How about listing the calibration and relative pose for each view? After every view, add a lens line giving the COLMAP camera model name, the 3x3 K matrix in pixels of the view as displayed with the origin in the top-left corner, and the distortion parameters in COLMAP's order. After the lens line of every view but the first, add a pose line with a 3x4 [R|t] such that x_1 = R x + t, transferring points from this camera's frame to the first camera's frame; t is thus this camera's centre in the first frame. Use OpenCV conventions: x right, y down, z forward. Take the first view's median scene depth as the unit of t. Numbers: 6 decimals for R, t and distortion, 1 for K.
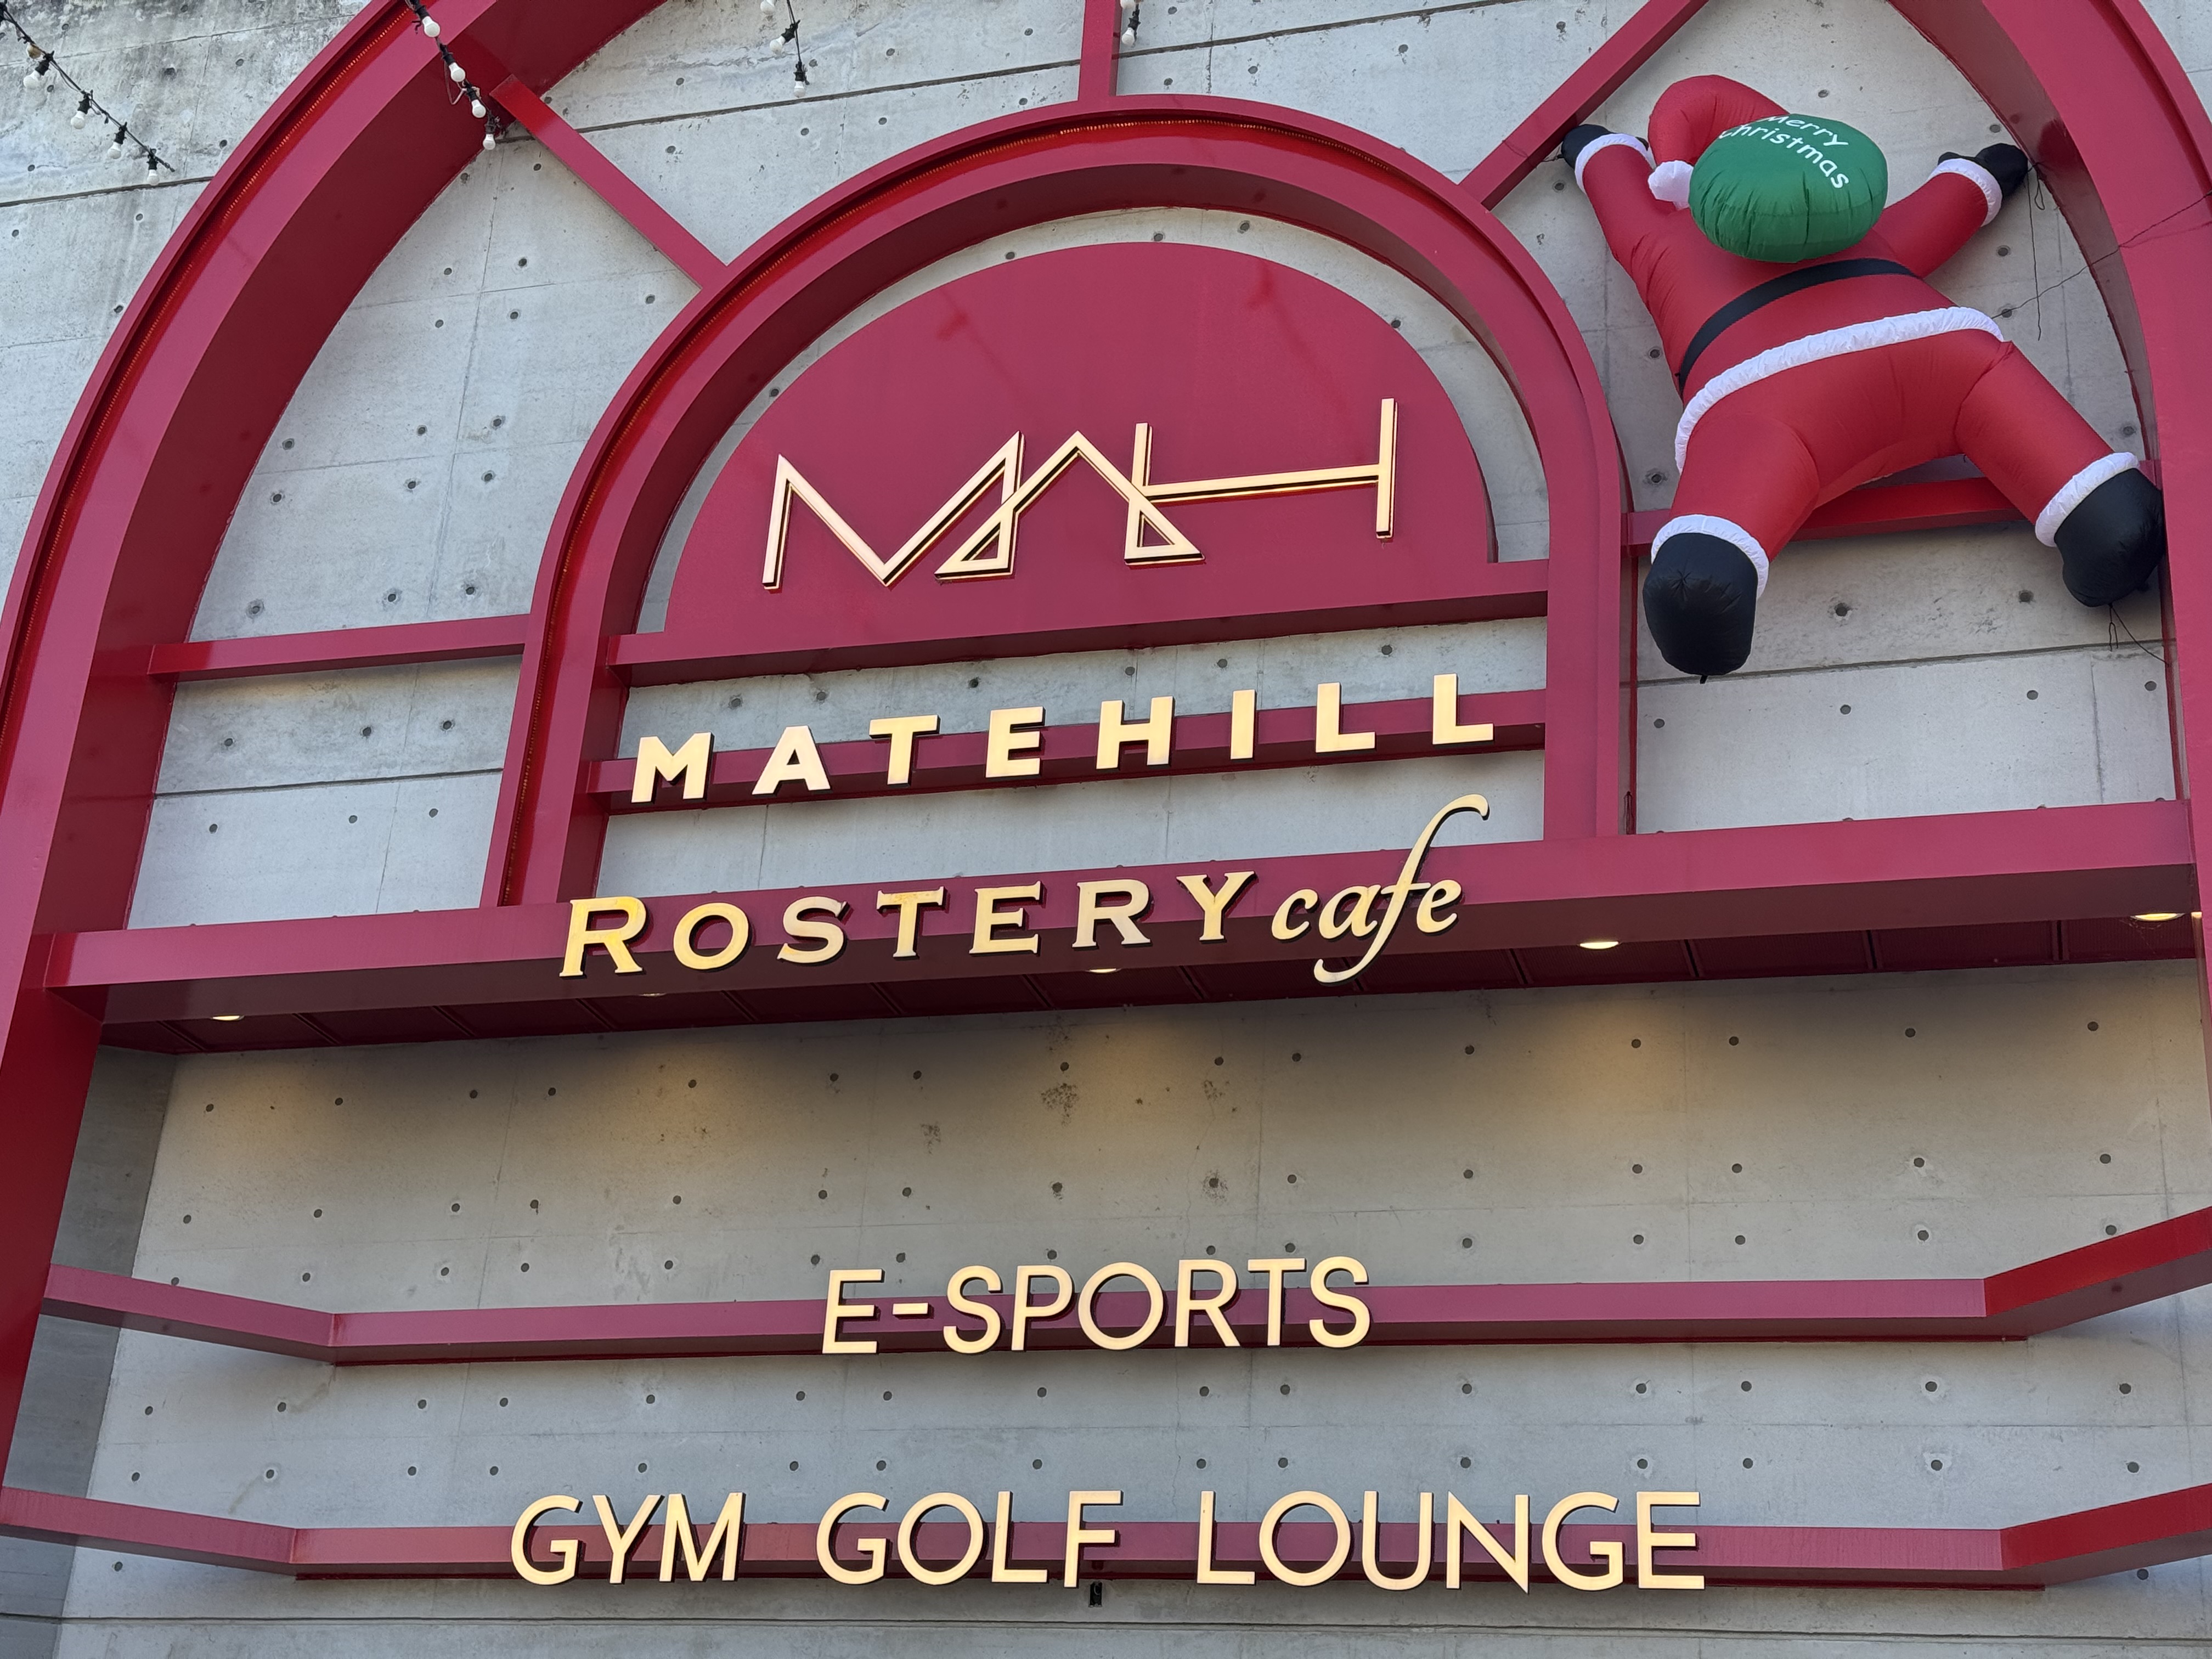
lens RADIAL K [[3061.6, 0, 1106.0], [0, 3061.6, 829.5], [0, 0, 1]] dist [0.166569, -0.218892]
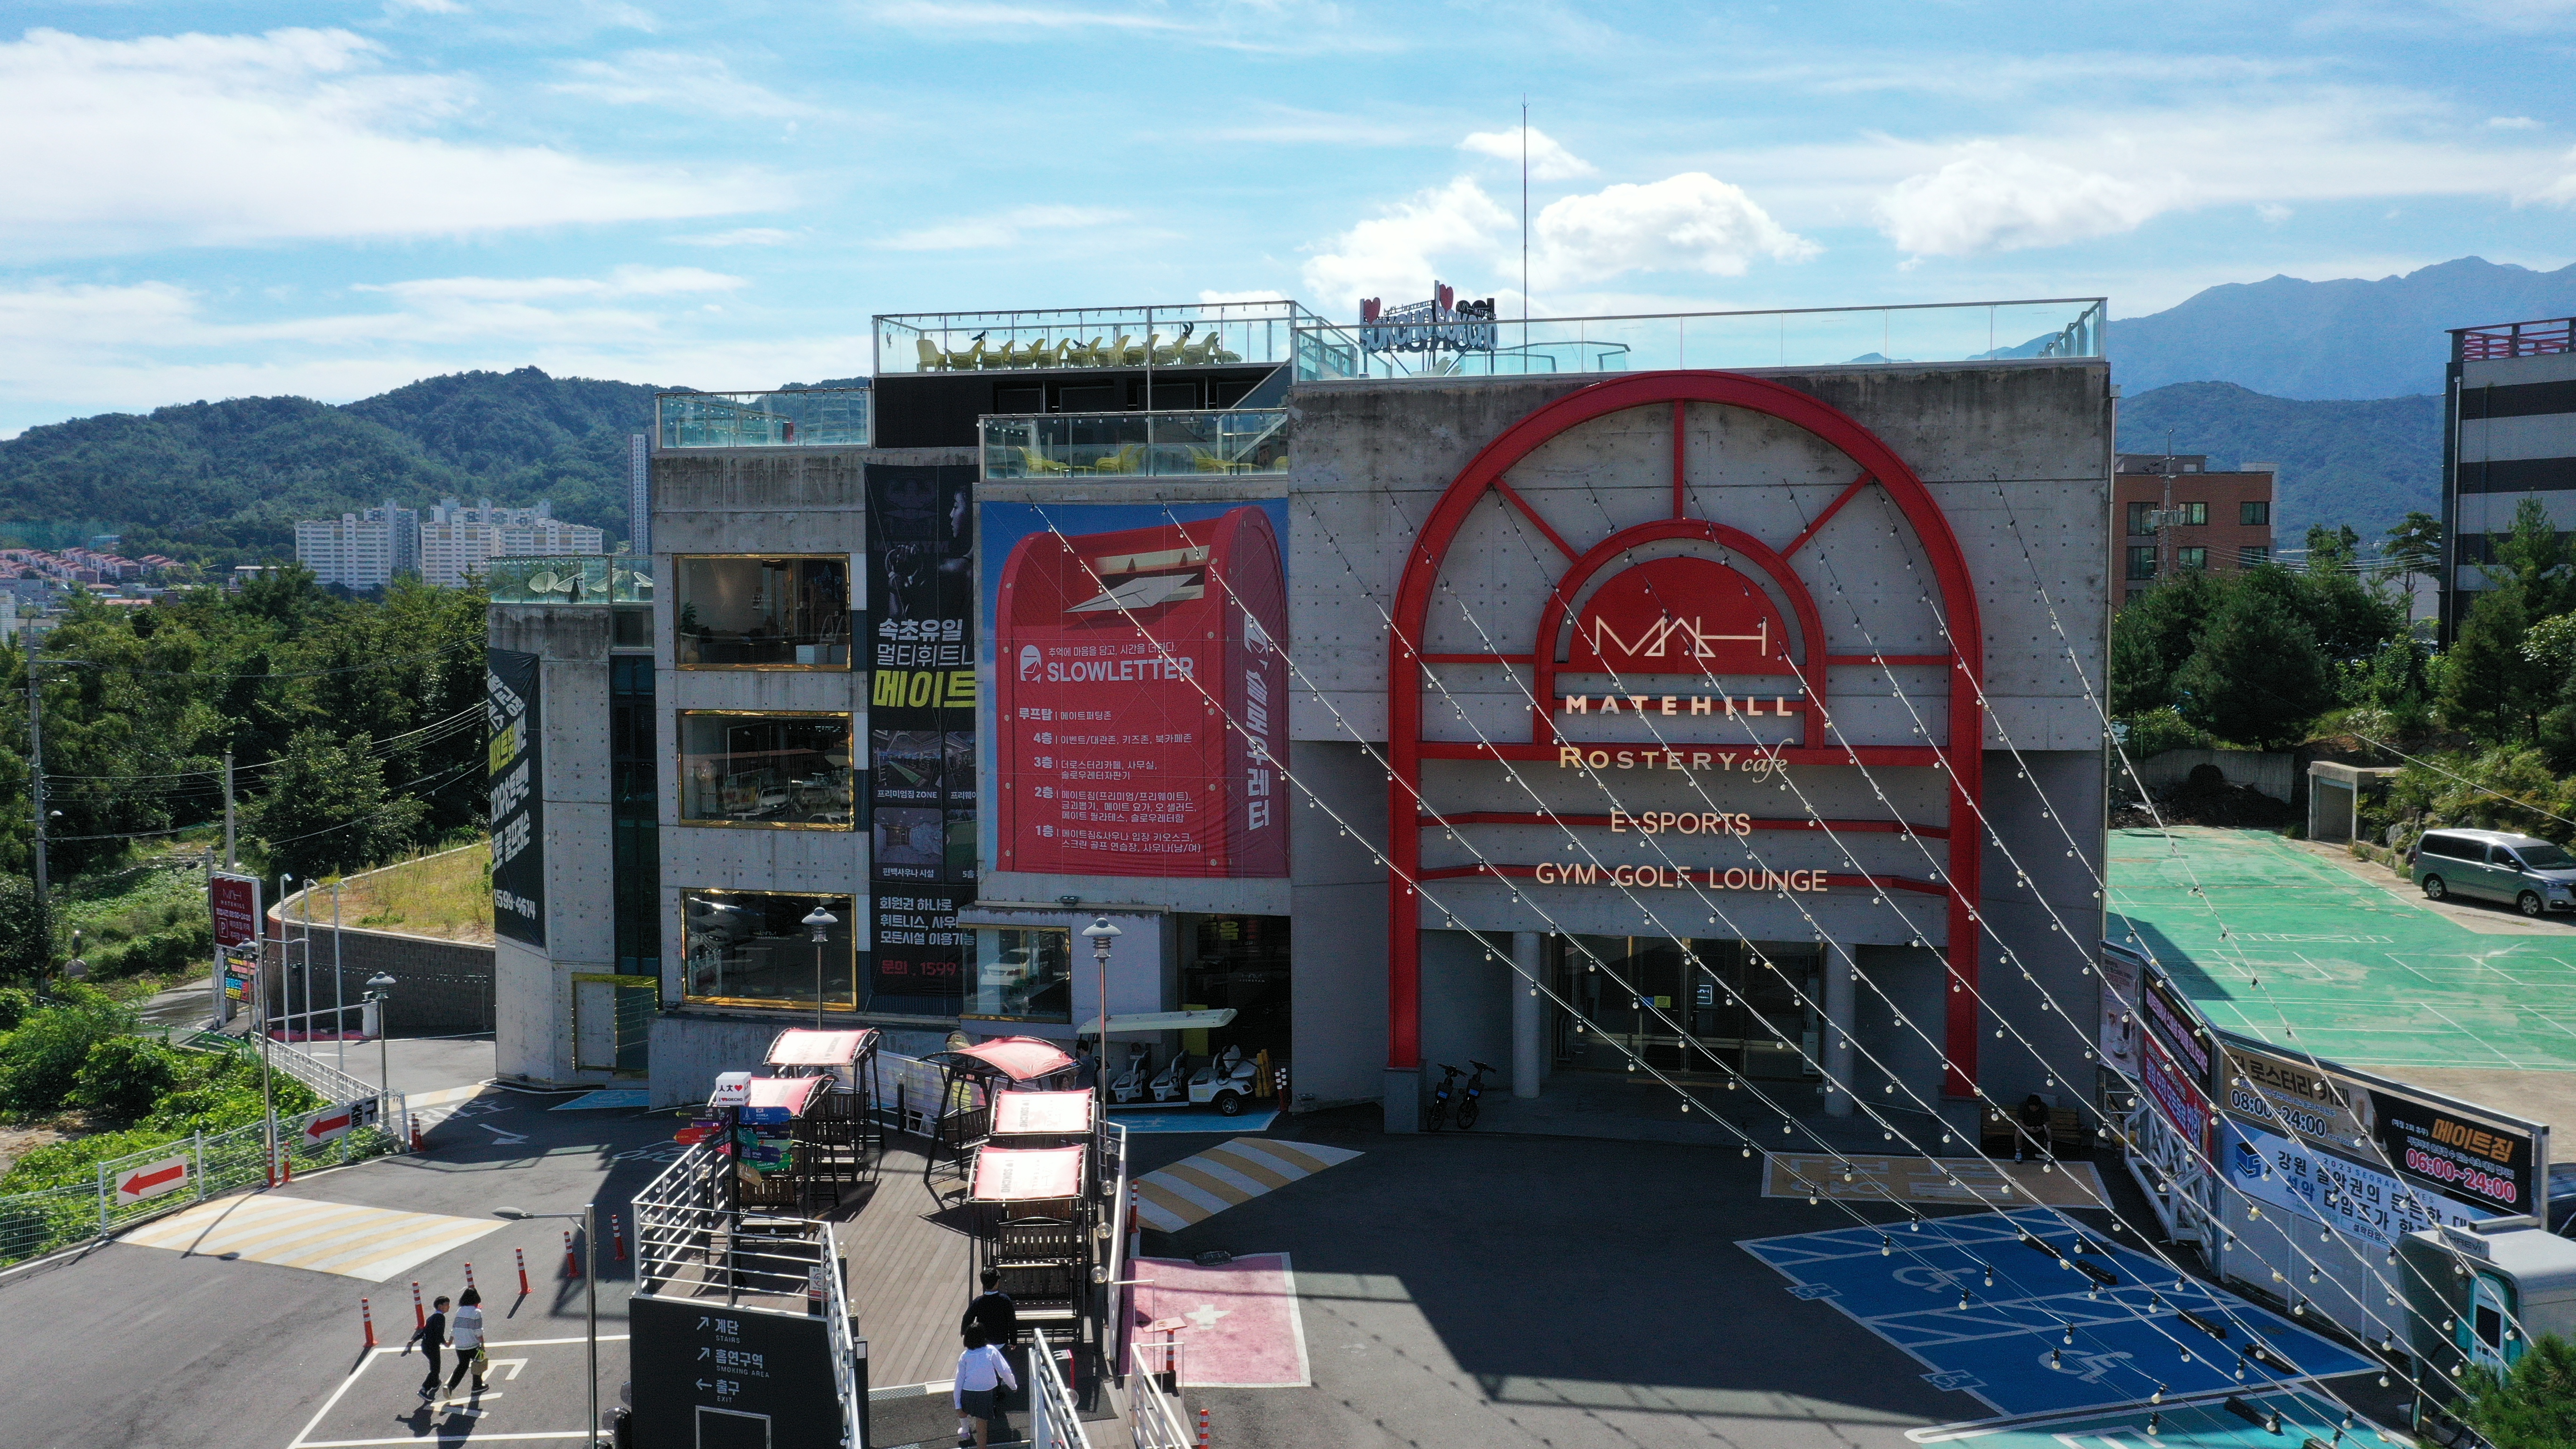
lens RADIAL K [[2042.3, 0, 1289.7], [0, 2042.3, 698.0], [0, 0, 1]] dist [-0.001225, -0.001525]
pose [[0.996492, -0.067760, 0.049123, -0.646376], [0.037473, 0.886054, 0.462065, -1.272980], [-0.074835, -0.458604, 0.885484, -1.313125]]
